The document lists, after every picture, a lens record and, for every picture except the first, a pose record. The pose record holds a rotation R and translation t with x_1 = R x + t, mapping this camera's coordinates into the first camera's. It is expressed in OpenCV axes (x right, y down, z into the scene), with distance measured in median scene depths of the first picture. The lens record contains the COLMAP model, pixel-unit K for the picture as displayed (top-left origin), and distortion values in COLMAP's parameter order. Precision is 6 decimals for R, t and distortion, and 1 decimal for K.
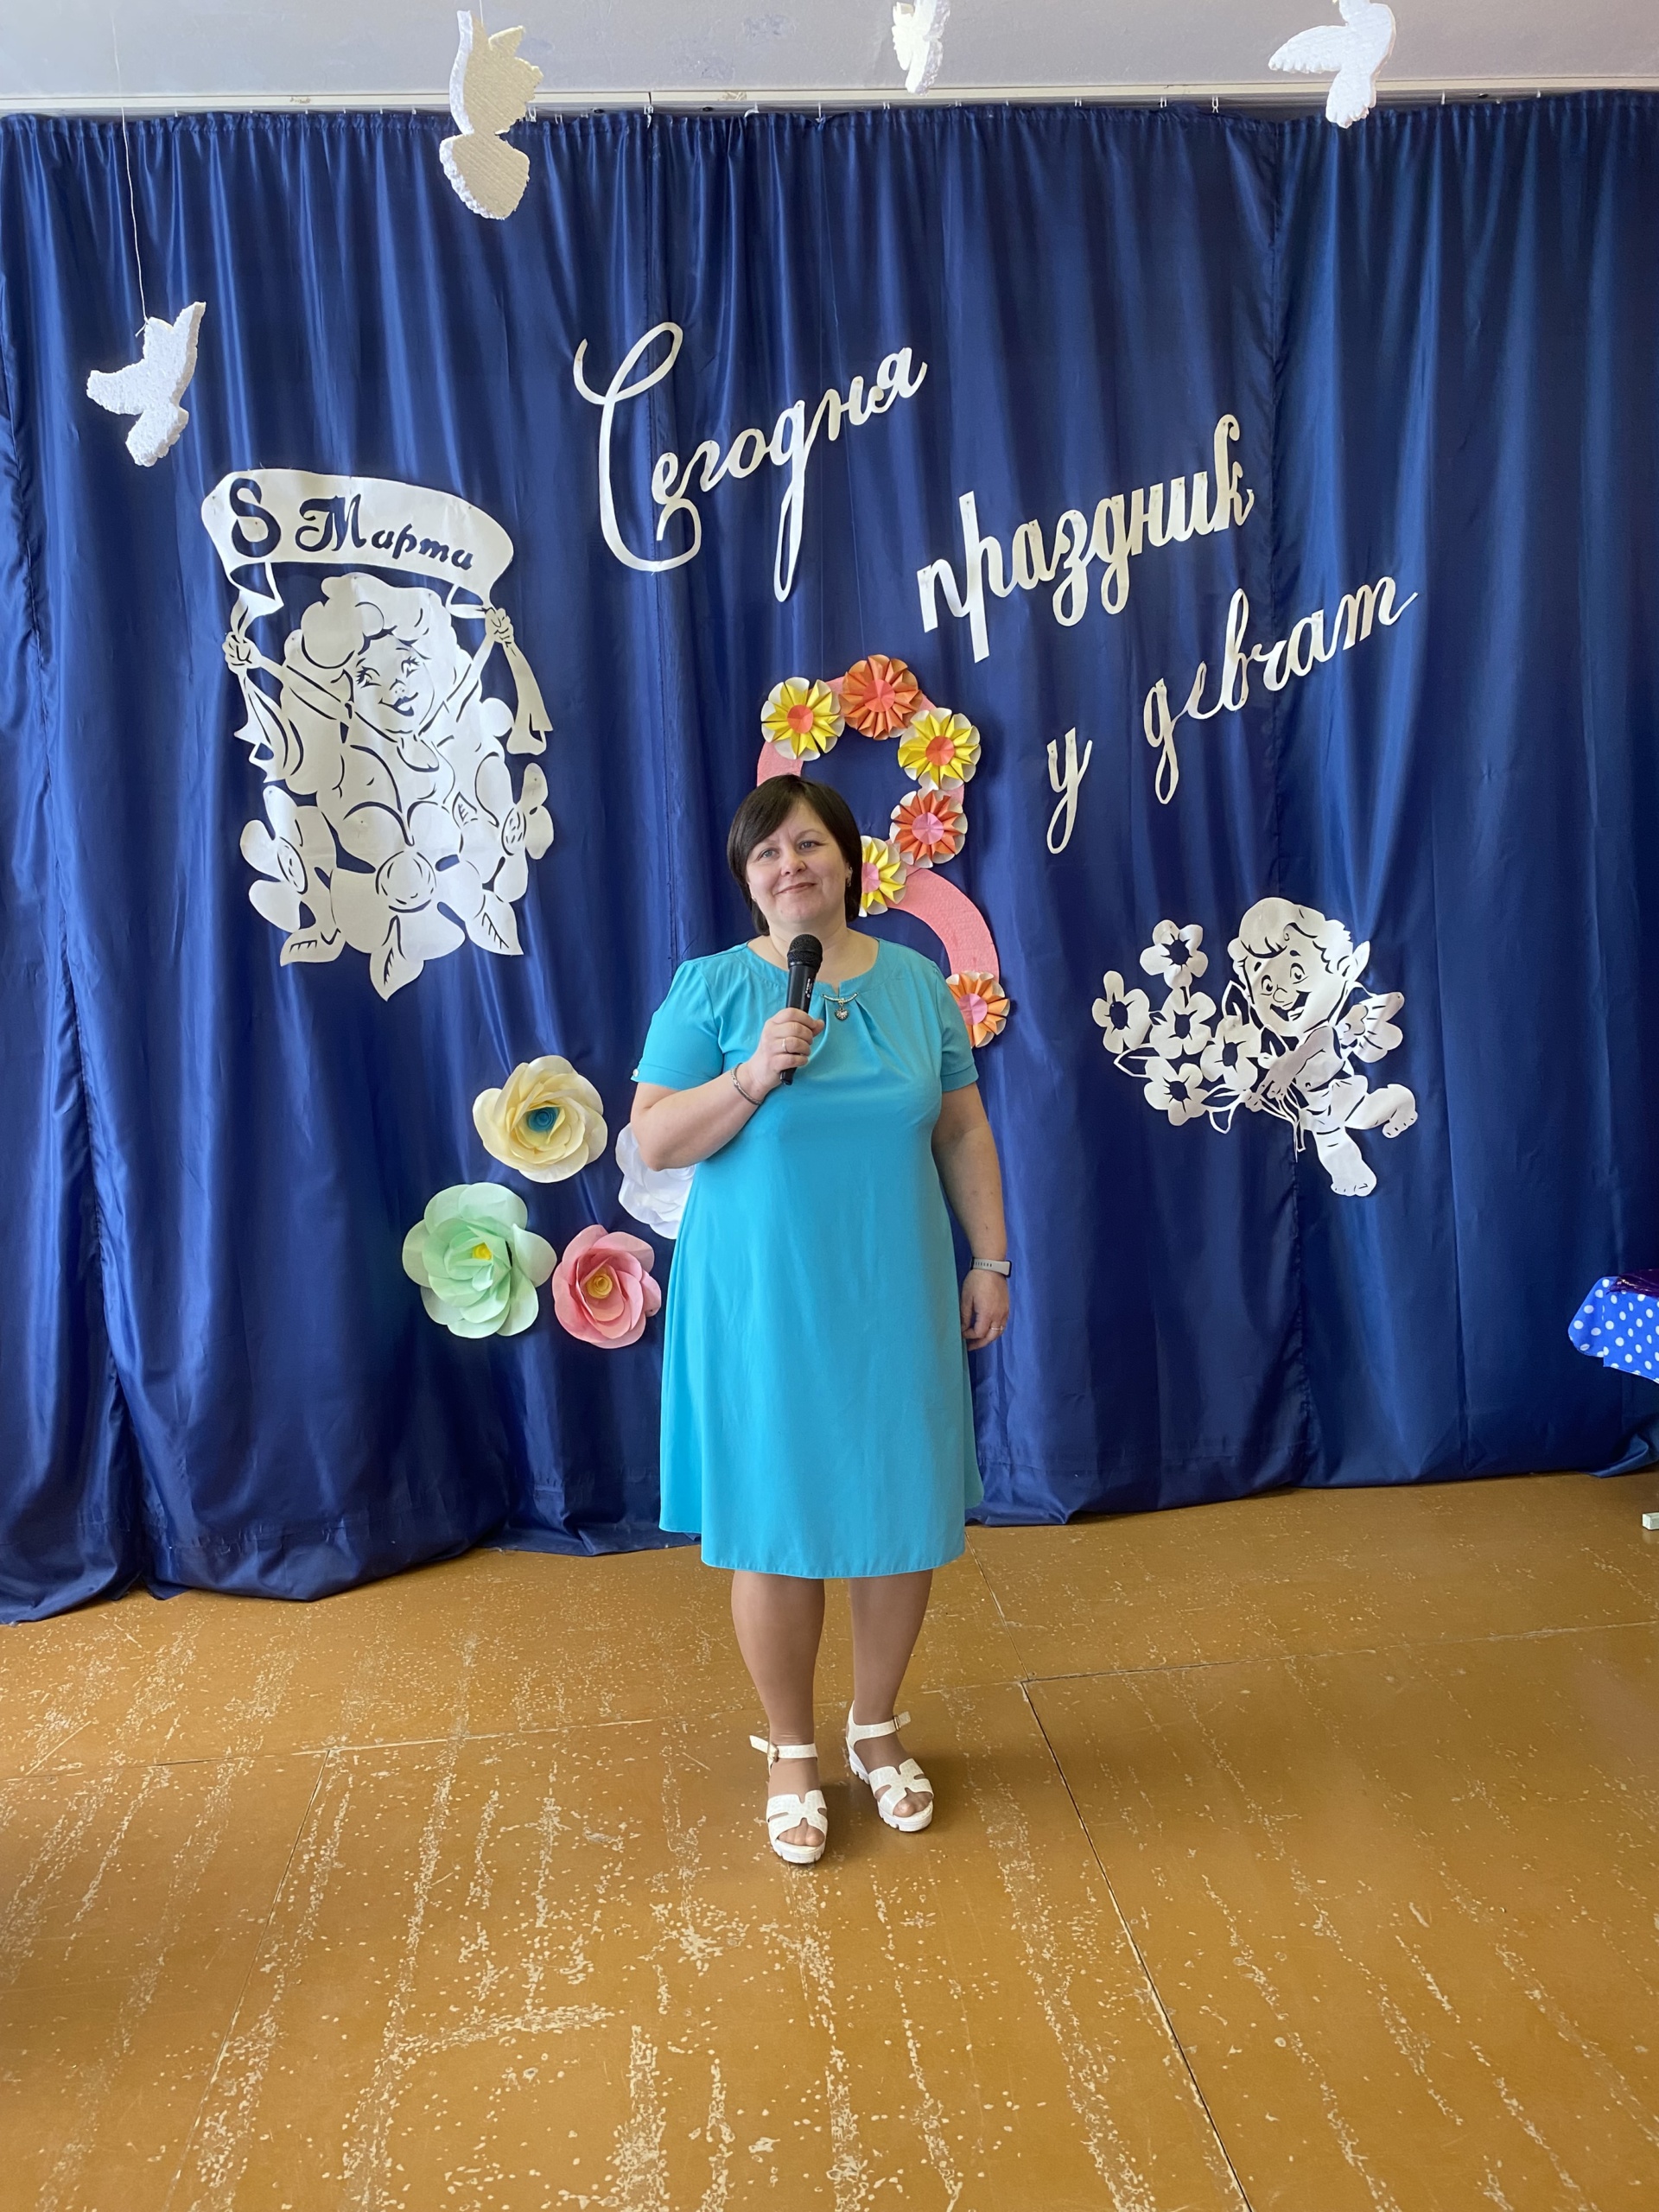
lens RADIAL K [[1687.9, 0, 862.3], [0, 1687.9, 1097.6], [0, 0, 1]] dist [0.094423, -0.131362]
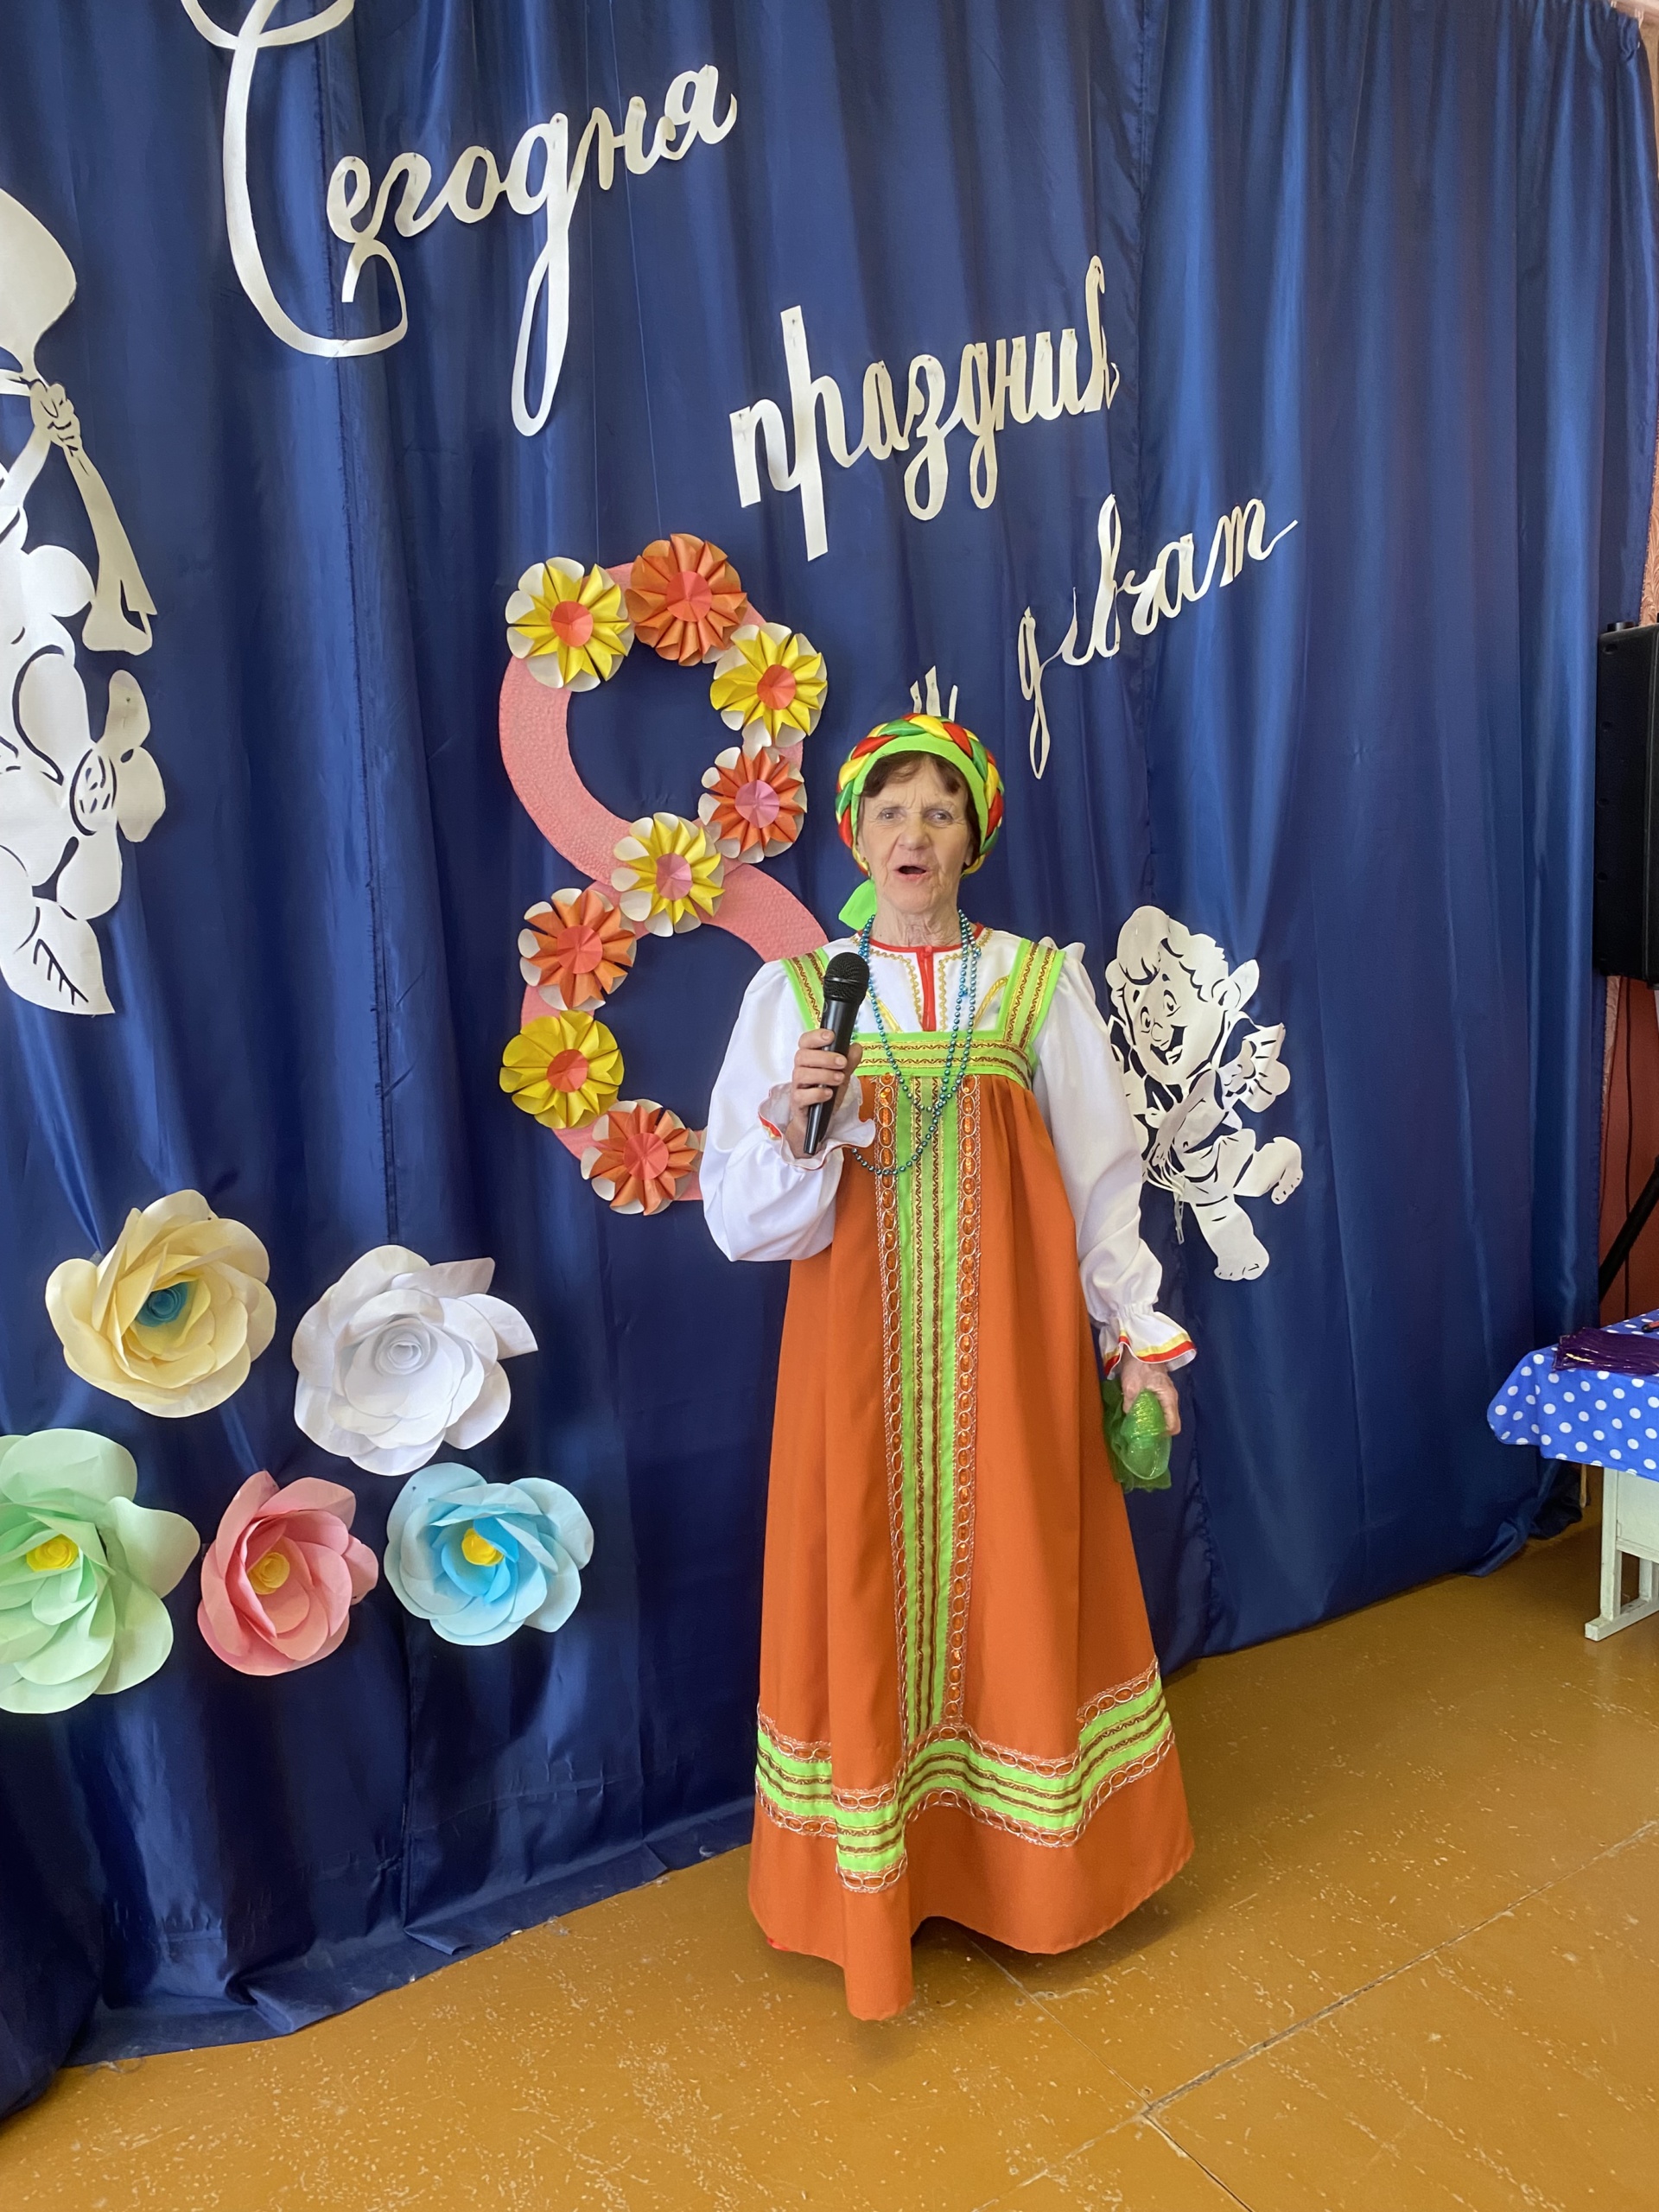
lens RADIAL K [[1652.1, 0, 829.5], [0, 1652.1, 1106.0], [0, 0, 1]] dist [0.038526, -0.044233]
pose [[0.903228, -0.058896, 0.425100, -0.221141], [0.063374, 0.997983, 0.003613, -0.040918], [-0.424455, 0.023677, 0.905139, 0.404423]]
